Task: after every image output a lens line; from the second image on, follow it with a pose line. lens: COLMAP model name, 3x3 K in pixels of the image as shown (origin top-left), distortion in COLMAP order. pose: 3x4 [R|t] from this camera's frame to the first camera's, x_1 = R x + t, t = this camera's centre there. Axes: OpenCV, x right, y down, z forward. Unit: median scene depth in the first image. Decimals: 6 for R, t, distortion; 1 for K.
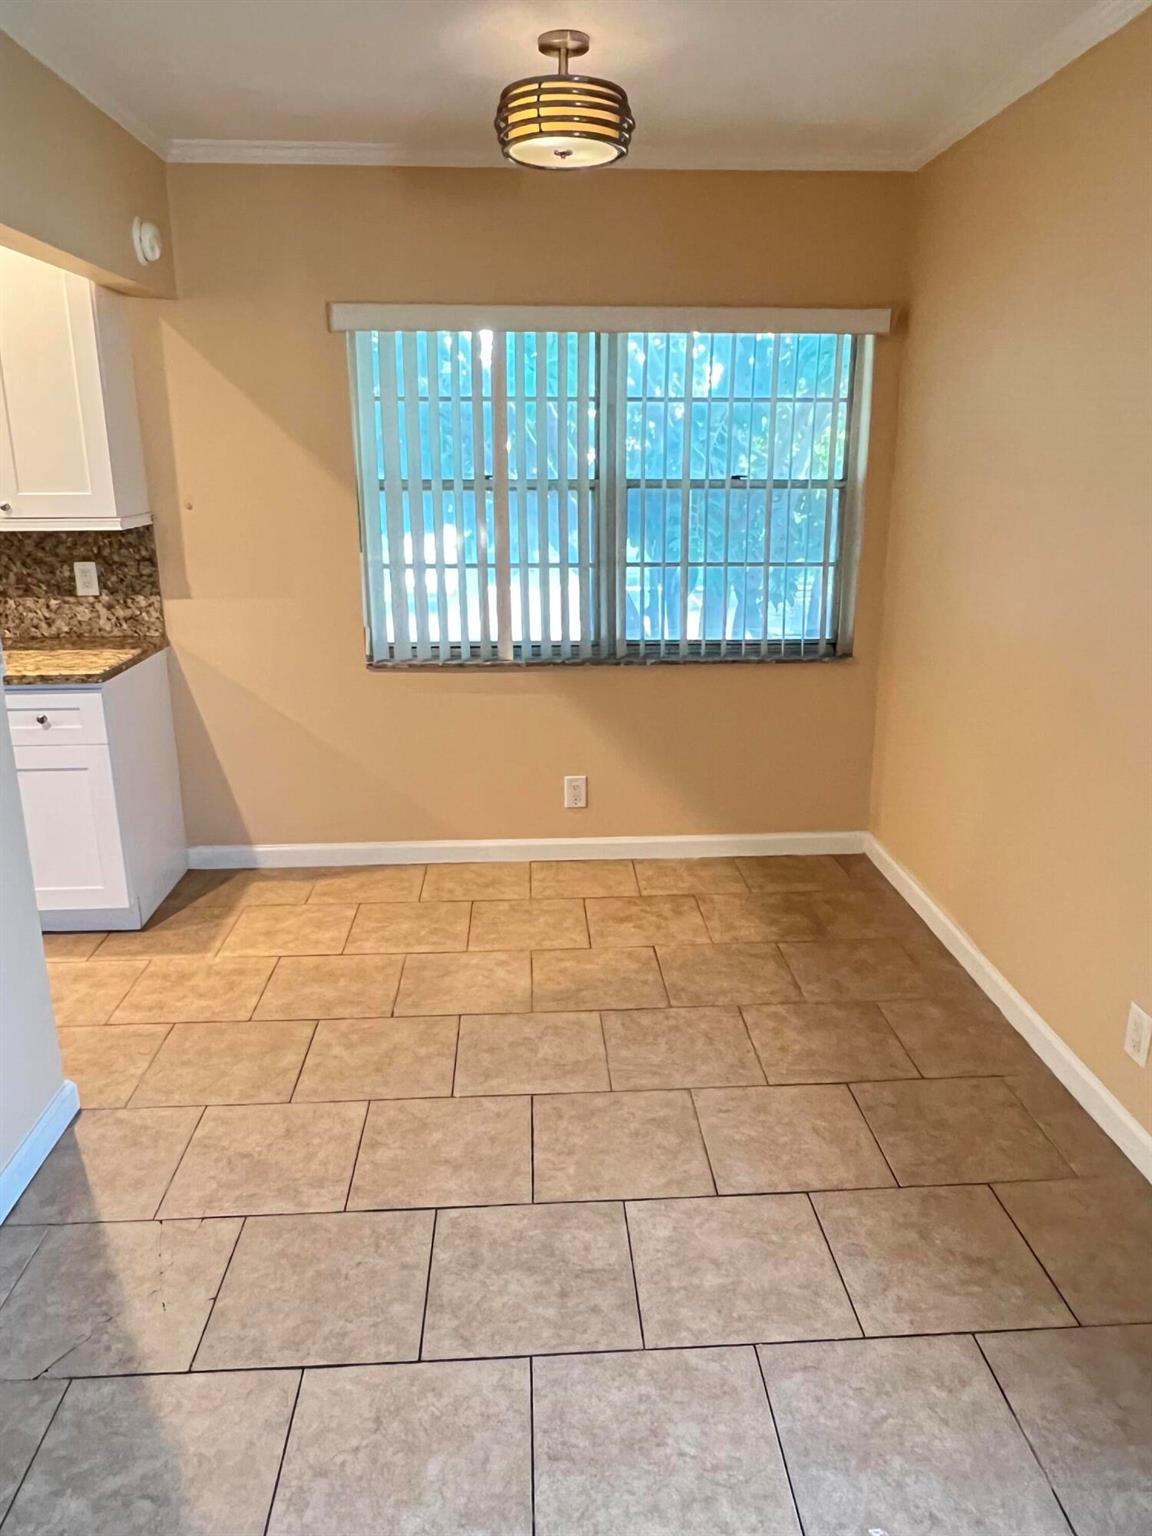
lens RADIAL K [[1066.6, 0, 579.9], [0, 1066.6, 754.1], [0, 0, 1]] dist [0.000444, 0.002216]
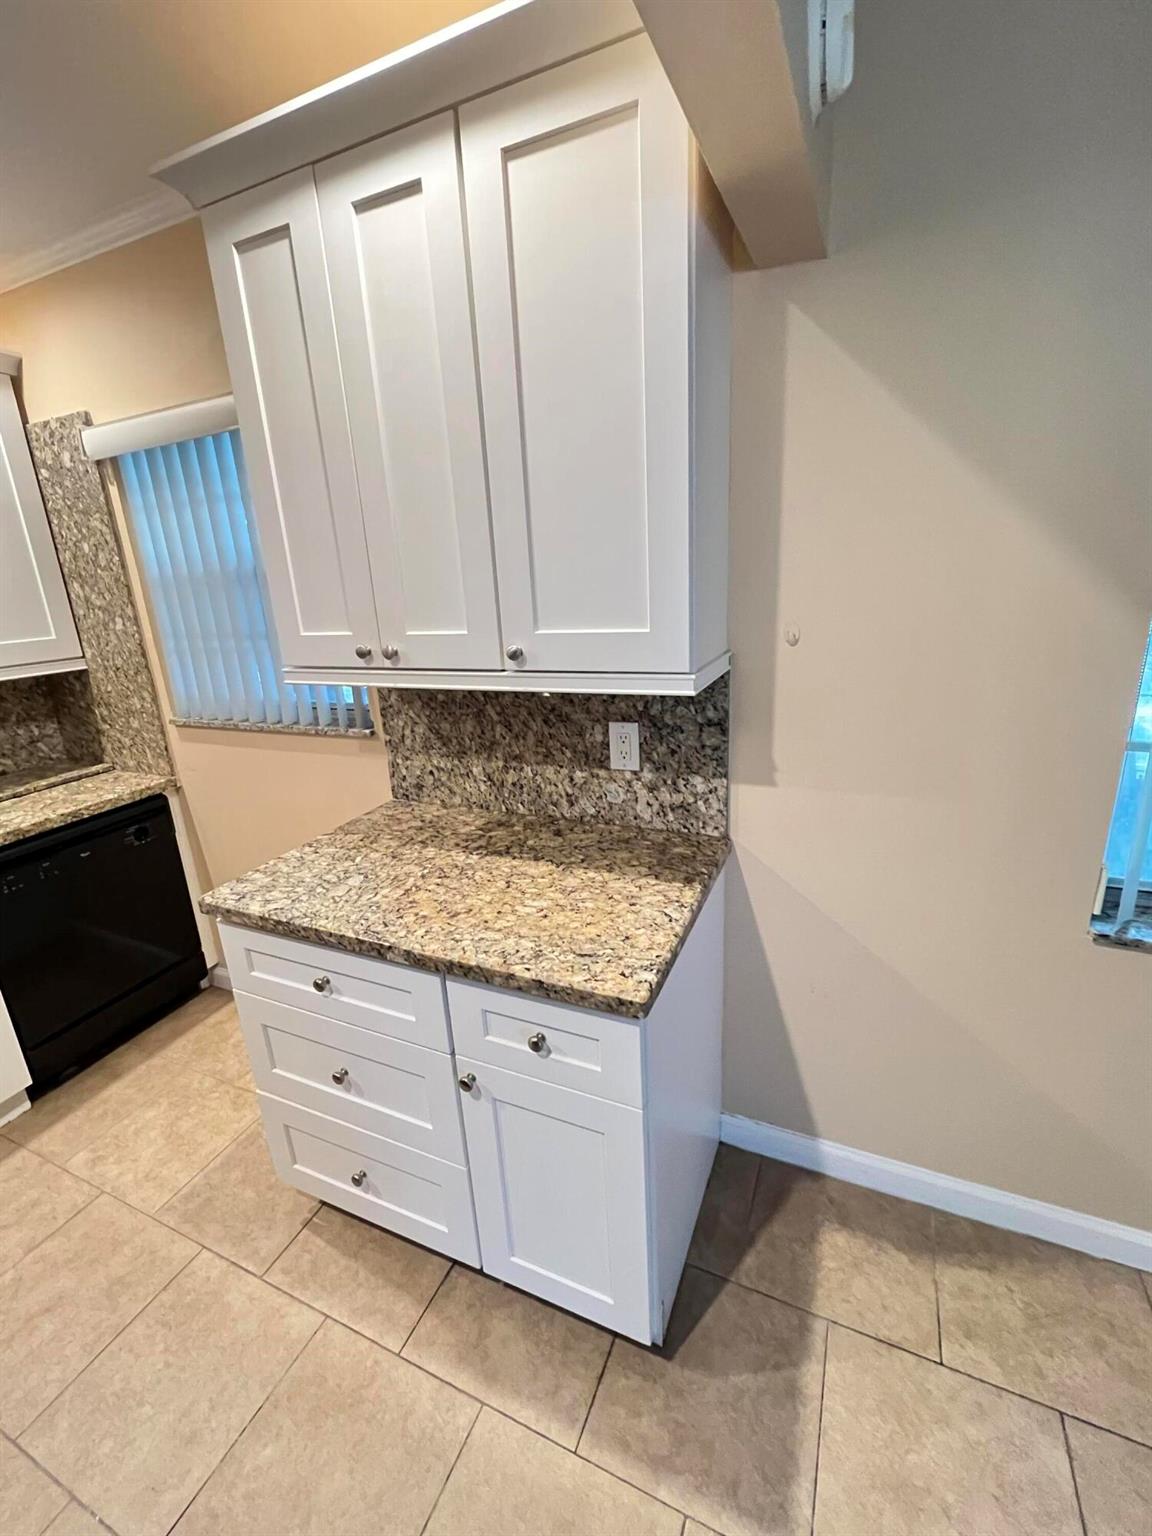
lens RADIAL K [[648.5, 0, 577.9], [0, 648.5, 763.5], [0, 0, 1]] dist [0.001175, -0.000397]
pose [[0.887653, 0.088667, -0.451896, -0.302819], [-0.076914, 0.996051, 0.044355, -0.170577], [0.454044, -0.004615, 0.890967, 0.621621]]
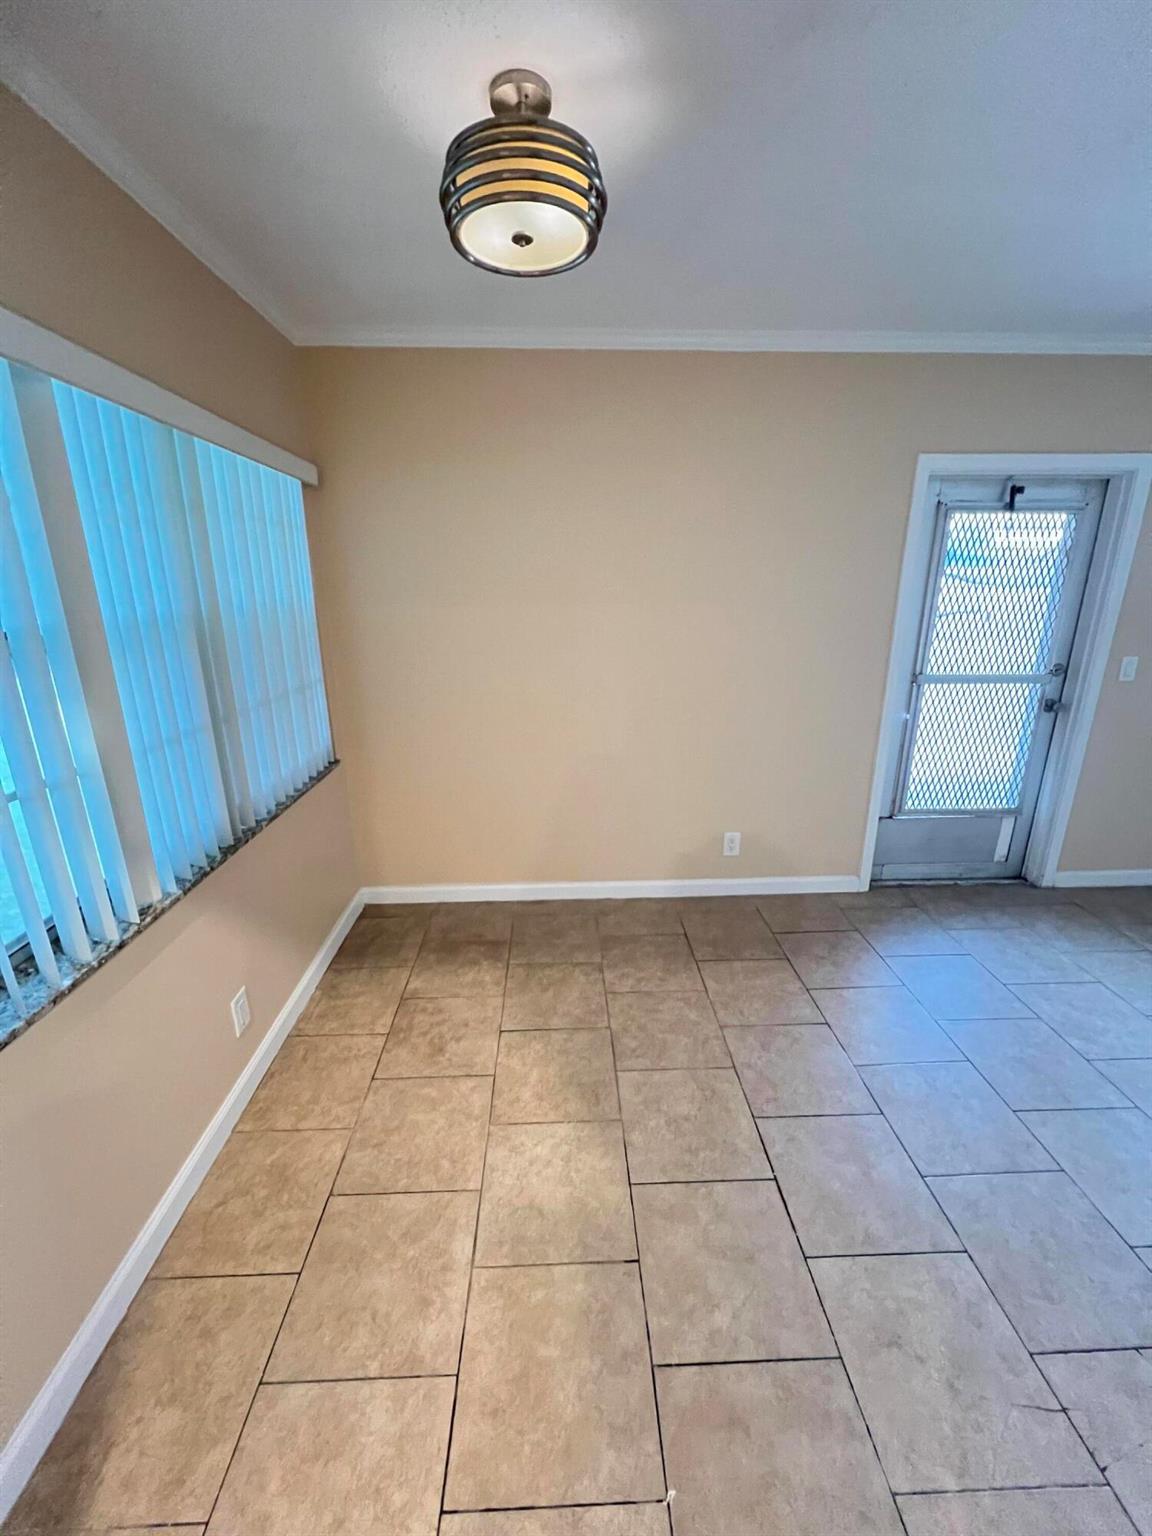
lens RADIAL K [[613.5, 0, 578.2], [0, 613.5, 764.0], [0, 0, 1]] dist [-0.000016, -0.000293]
pose [[0.013986, -0.278386, 0.960368, -0.430711], [0.276718, 0.924027, 0.263822, -0.206995], [-0.960849, 0.262061, 0.089958, 0.728454]]
